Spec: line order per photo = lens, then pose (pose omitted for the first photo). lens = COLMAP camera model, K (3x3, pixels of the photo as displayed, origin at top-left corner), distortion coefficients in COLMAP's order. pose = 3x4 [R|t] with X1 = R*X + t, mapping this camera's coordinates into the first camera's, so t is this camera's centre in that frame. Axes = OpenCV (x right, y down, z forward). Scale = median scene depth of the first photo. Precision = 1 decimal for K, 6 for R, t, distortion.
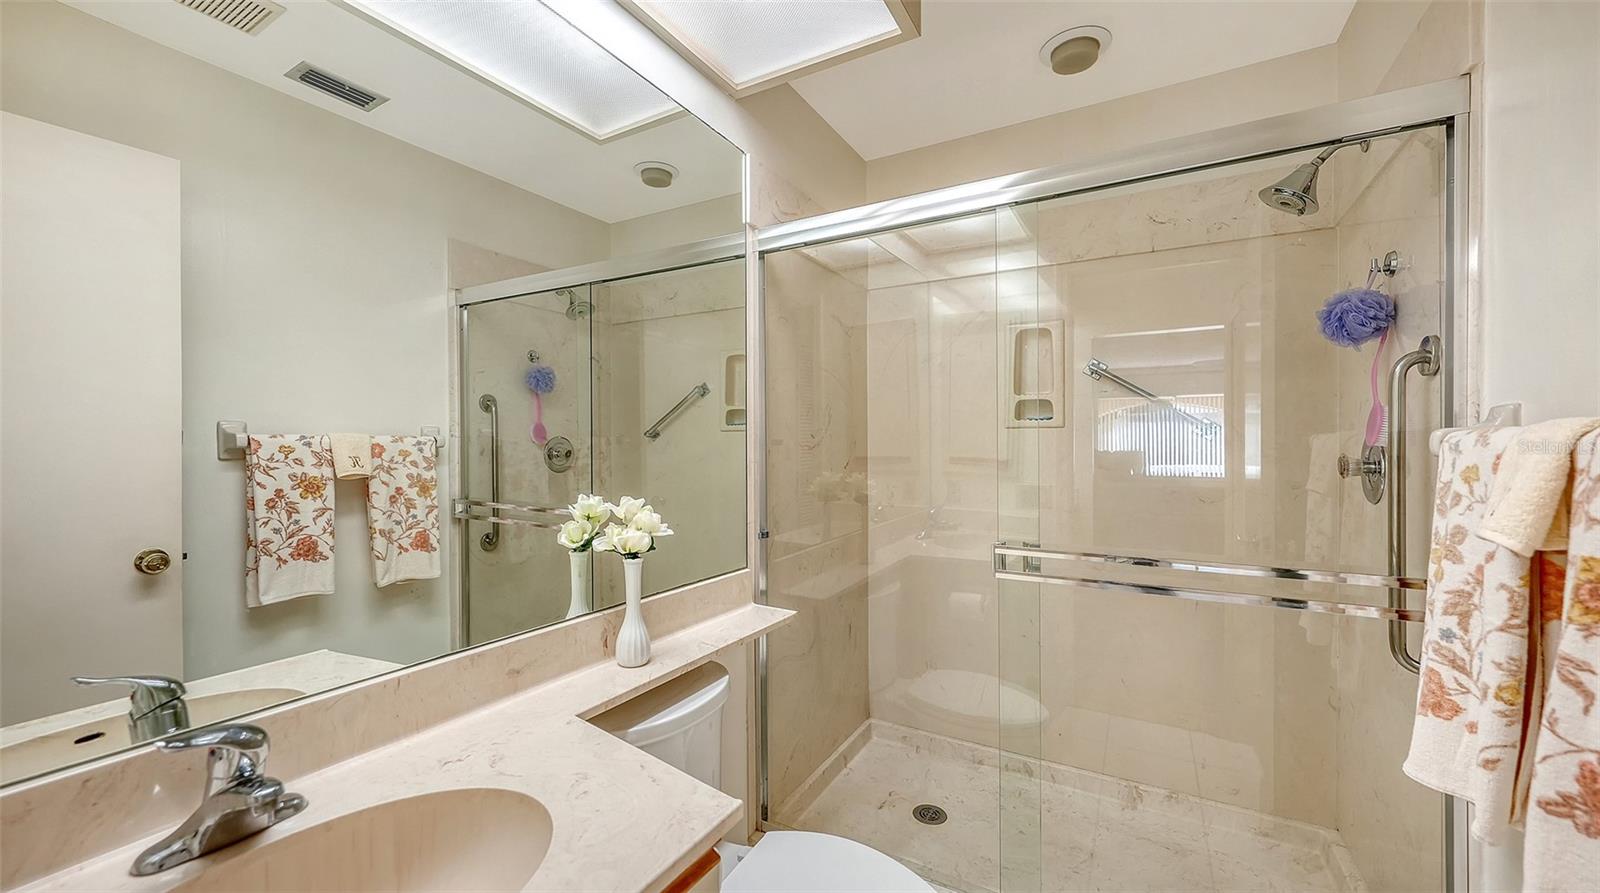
lens RADIAL K [[613.6, 0, 801.1], [0, 613.6, 451.5], [0, 0, 1]] dist [0.001410, 0.000093]
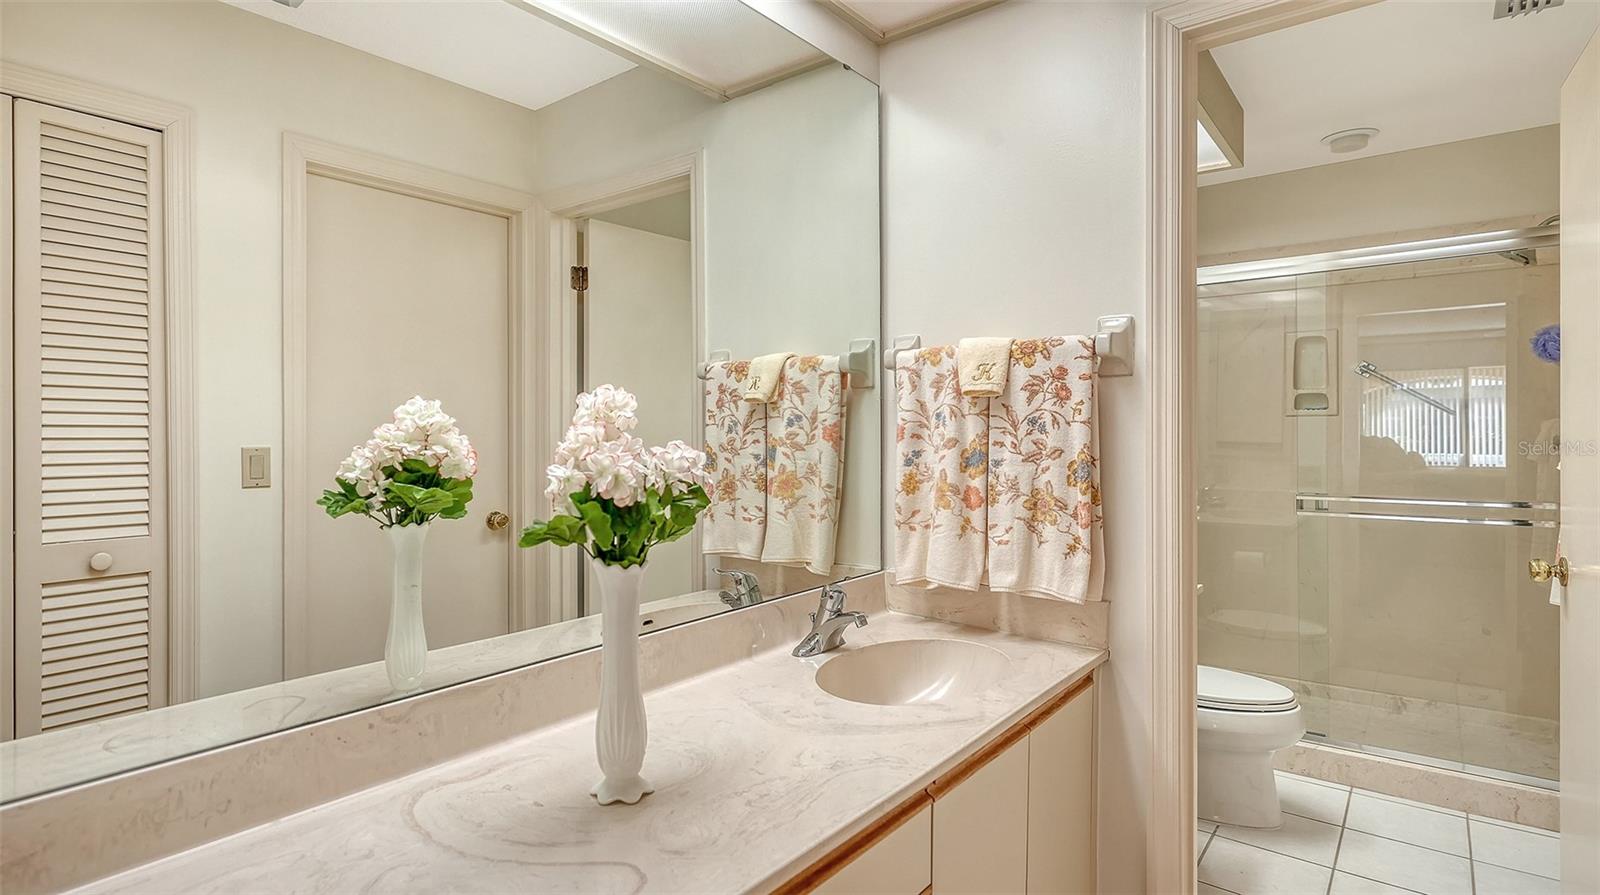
lens RADIAL K [[806.4, 0, 797.2], [0, 806.4, 434.8], [0, 0, 1]] dist [-0.000897, -0.000478]
pose [[0.988024, 0.006158, -0.154176, -0.414740], [-0.008579, 0.999850, -0.015042, 0.034217], [0.154060, 0.016184, 0.987929, -0.808943]]
